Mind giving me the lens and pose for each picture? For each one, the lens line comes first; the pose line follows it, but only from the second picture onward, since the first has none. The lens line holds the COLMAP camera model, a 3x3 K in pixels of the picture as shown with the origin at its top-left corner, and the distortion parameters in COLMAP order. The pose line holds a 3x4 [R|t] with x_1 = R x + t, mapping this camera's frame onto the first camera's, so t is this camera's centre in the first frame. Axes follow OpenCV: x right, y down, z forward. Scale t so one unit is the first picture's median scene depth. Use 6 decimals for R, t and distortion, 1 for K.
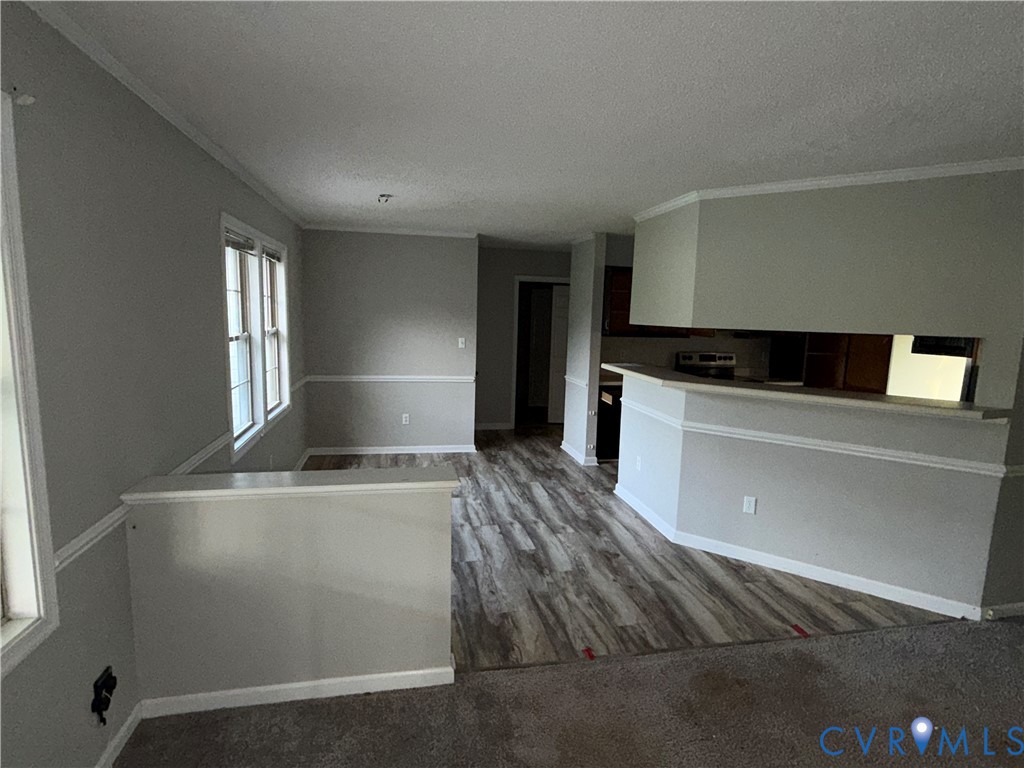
lens RADIAL K [[537.7, 0, 507.7], [0, 537.7, 386.3], [0, 0, 1]] dist [-0.000230, -0.000302]
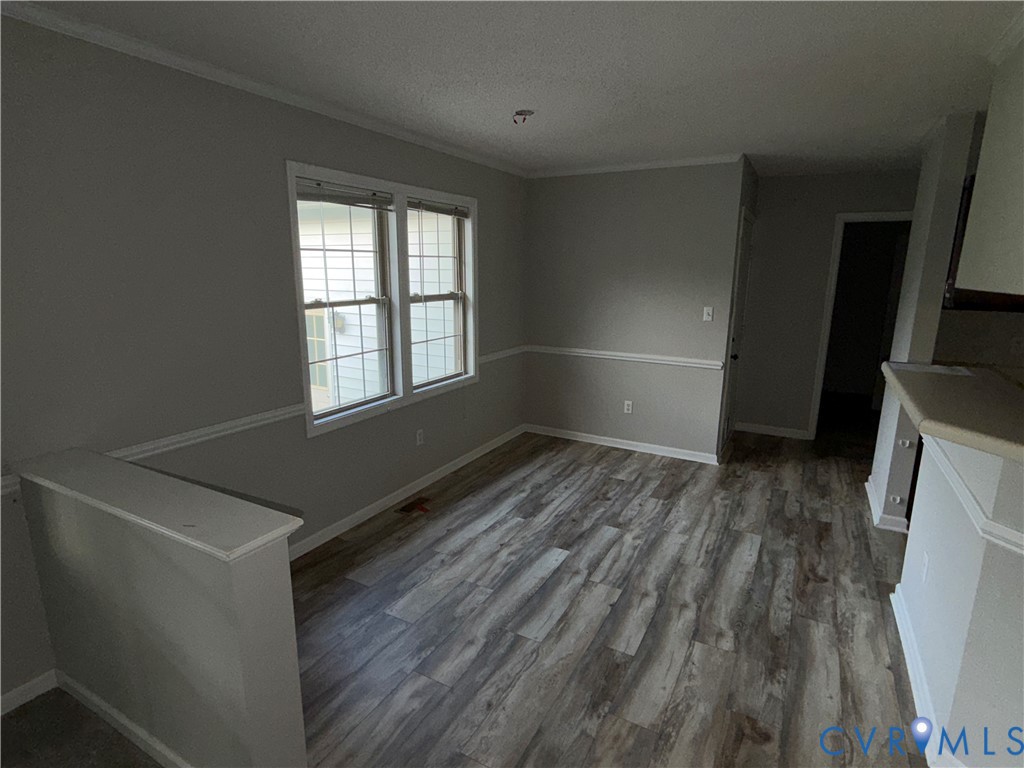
lens RADIAL K [[537.7, 0, 507.7], [0, 537.7, 386.3], [0, 0, 1]] dist [-0.000230, -0.000302]
pose [[0.761610, 0.116559, -0.637468, 0.237662], [-0.074498, 0.992918, 0.092546, -0.040284], [0.643740, -0.022994, 0.764899, 0.352310]]
